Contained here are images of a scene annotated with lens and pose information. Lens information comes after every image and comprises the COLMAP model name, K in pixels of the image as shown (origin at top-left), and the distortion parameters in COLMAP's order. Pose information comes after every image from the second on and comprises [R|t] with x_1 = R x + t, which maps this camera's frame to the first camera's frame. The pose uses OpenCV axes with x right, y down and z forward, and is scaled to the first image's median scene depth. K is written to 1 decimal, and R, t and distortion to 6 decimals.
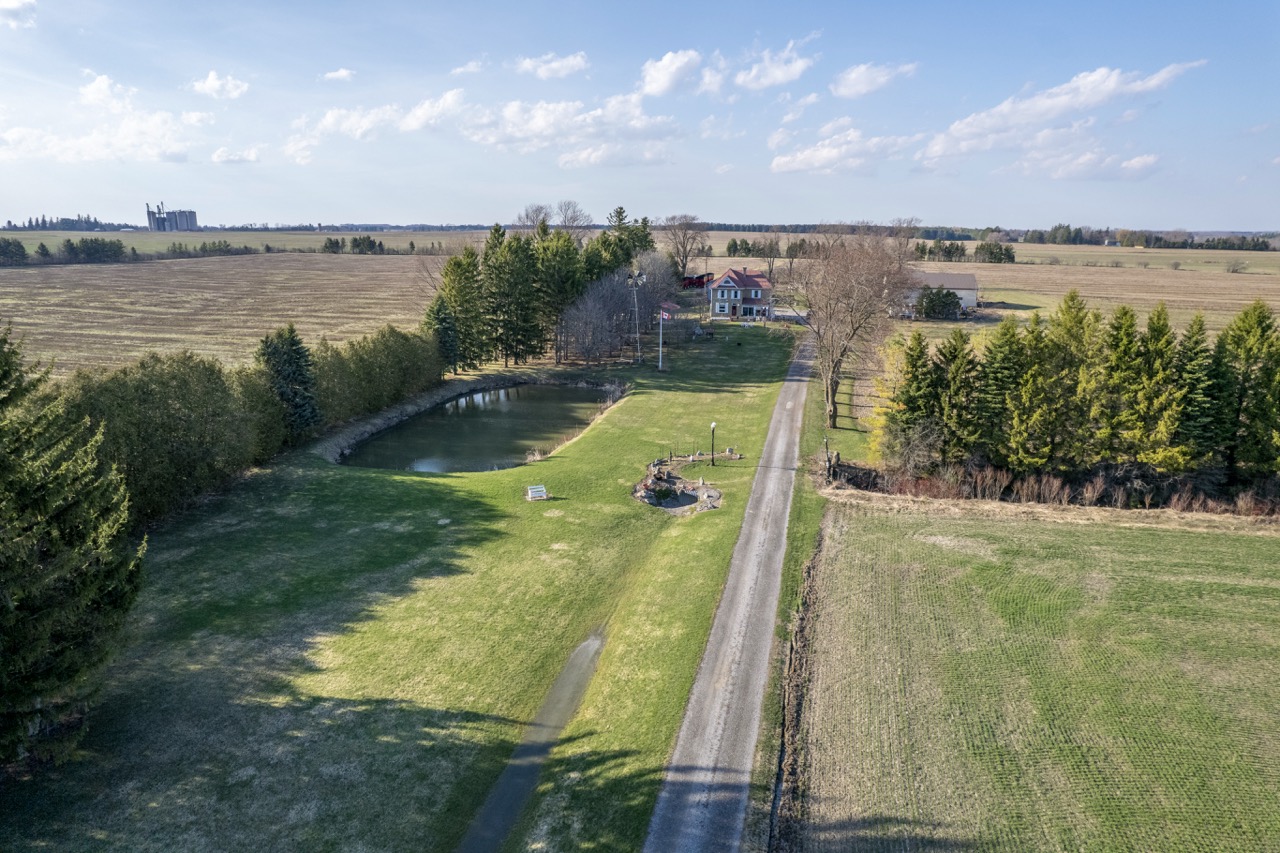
lens RADIAL K [[820.3, 0, 640.0], [0, 820.3, 426.5], [0, 0, 1]] dist [-0.060565, 0.059880]
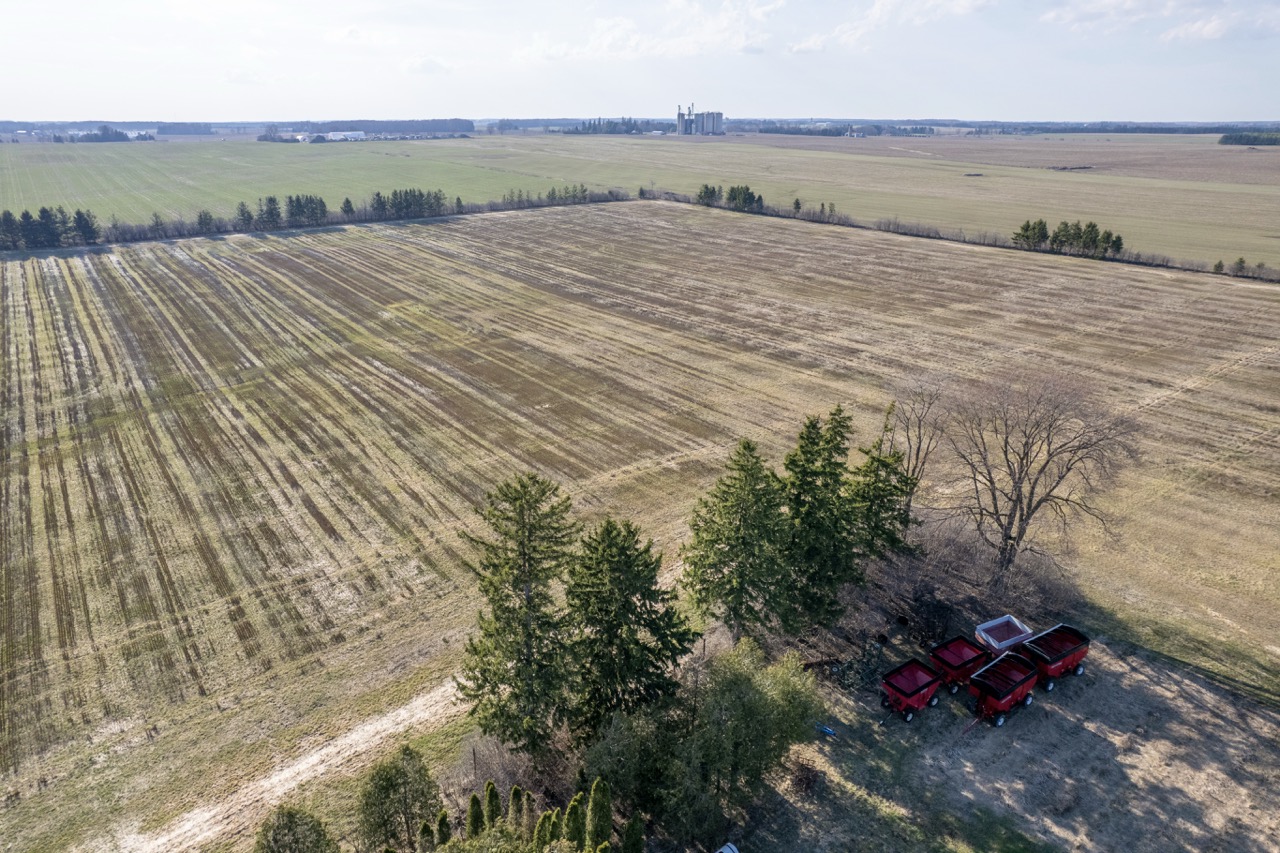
lens RADIAL K [[820.3, 0, 640.0], [0, 820.3, 426.5], [0, 0, 1]] dist [-0.060565, 0.059880]
pose [[0.784772, 0.220469, -0.579246, 0.417793], [-0.144680, 0.973938, 0.174679, -1.060471], [0.602661, -0.053278, 0.796217, 2.725766]]
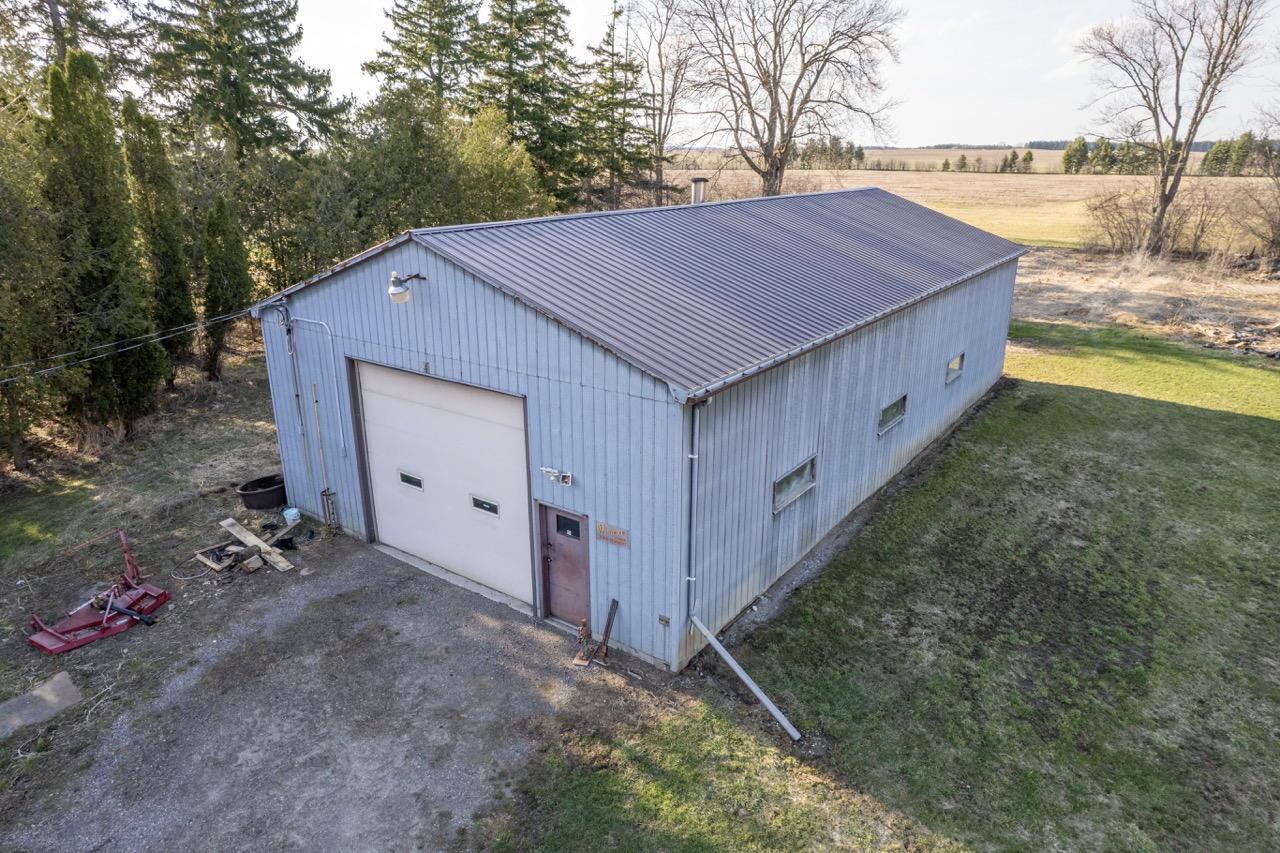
lens RADIAL K [[835.0, 0, 640.0], [0, 835.0, 426.5], [0, 0, 1]] dist [-0.106658, 0.061612]
pose [[0.919655, 0.114642, -0.375621, 0.459753], [-0.084421, 0.991794, 0.096008, -0.550463], [0.383546, -0.056584, 0.921787, 2.947989]]
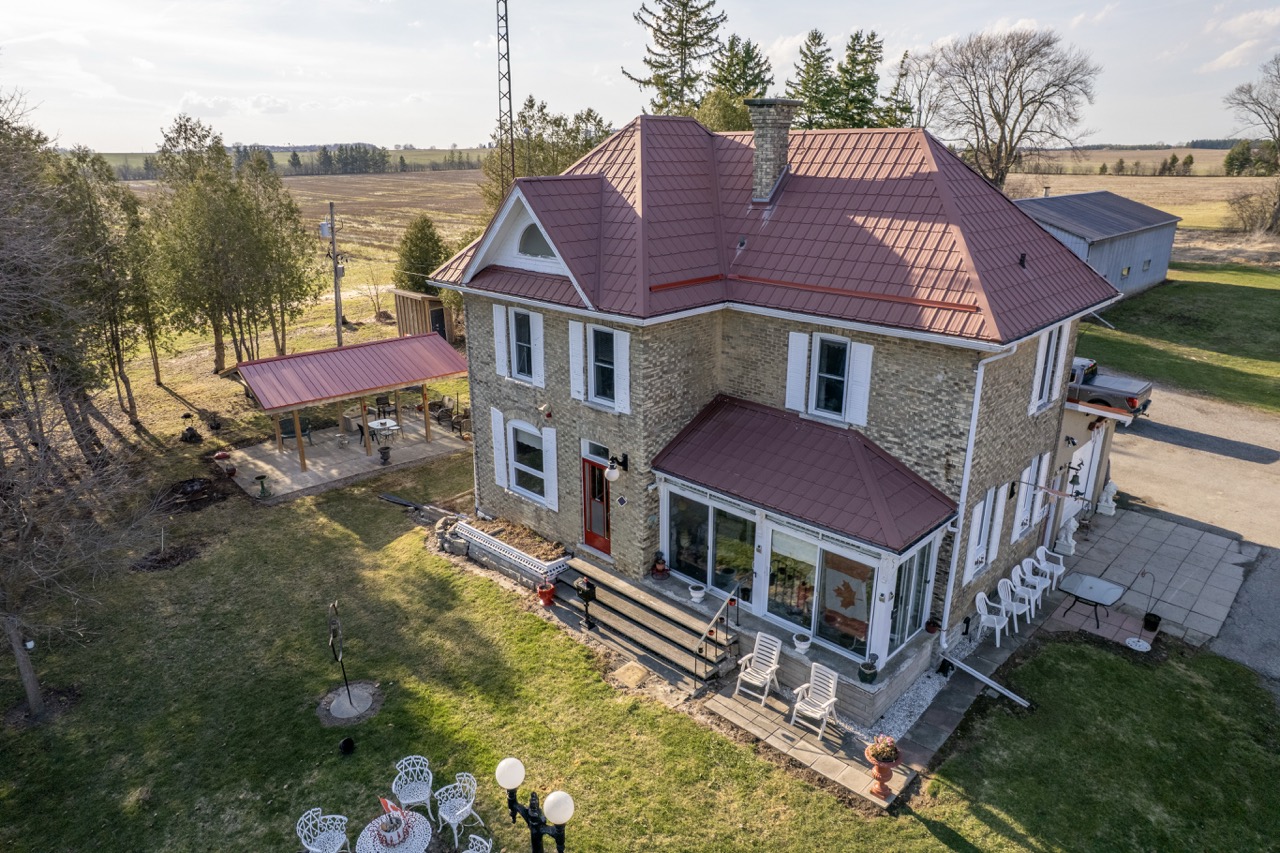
lens RADIAL K [[814.2, 0, 656.8], [0, 814.2, 404.2], [0, 0, 1]] dist [-0.003565, 0.000084]
pose [[0.859290, 0.148717, -0.489392, 0.447613], [-0.120757, 0.988736, 0.088430, -0.430778], [0.497030, -0.016889, 0.867569, 2.373425]]
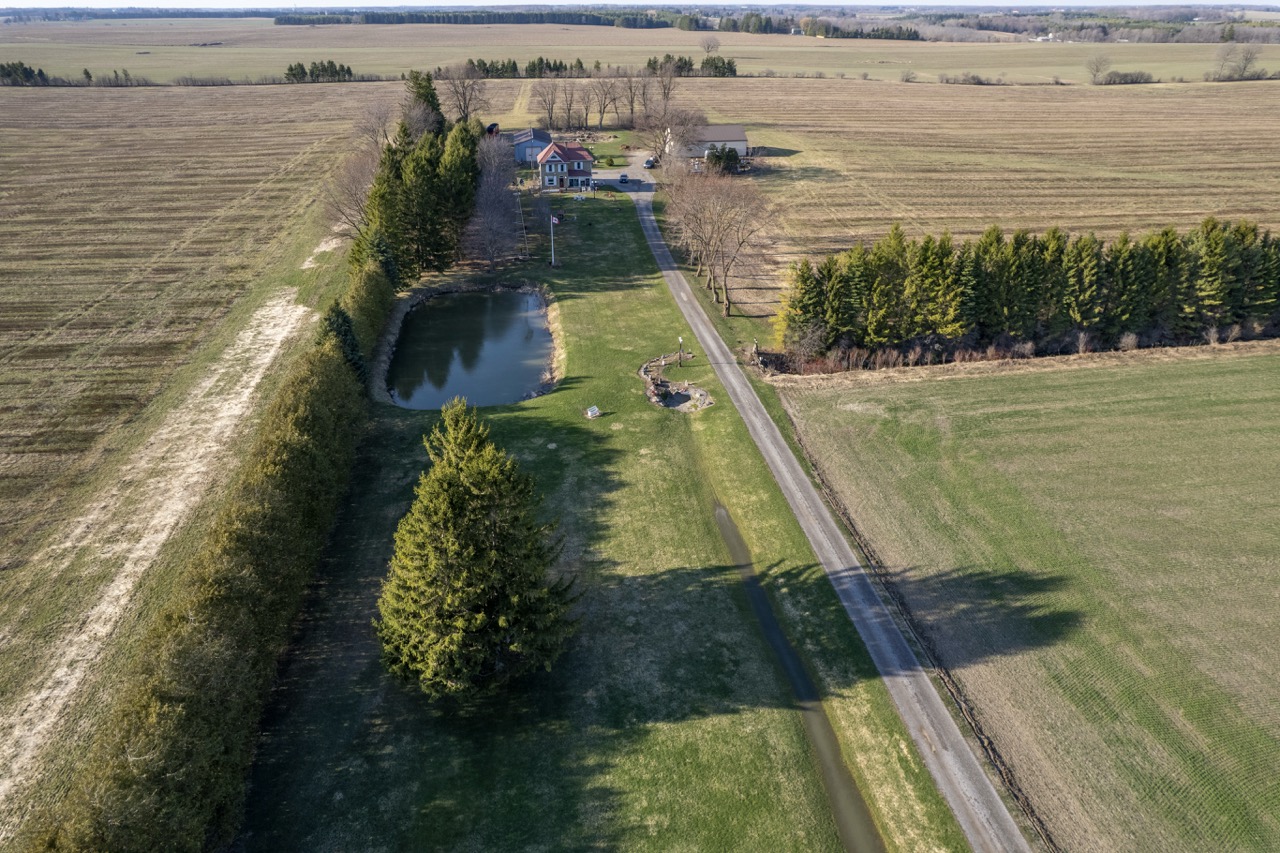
lens RADIAL K [[820.3, 0, 640.0], [0, 820.3, 426.5], [0, 0, 1]] dist [-0.060565, 0.059880]
pose [[0.935915, -0.166804, 0.310225, -0.486664], [0.087409, 0.963195, 0.254195, -0.246026], [-0.341208, -0.210788, 0.916049, -0.338876]]
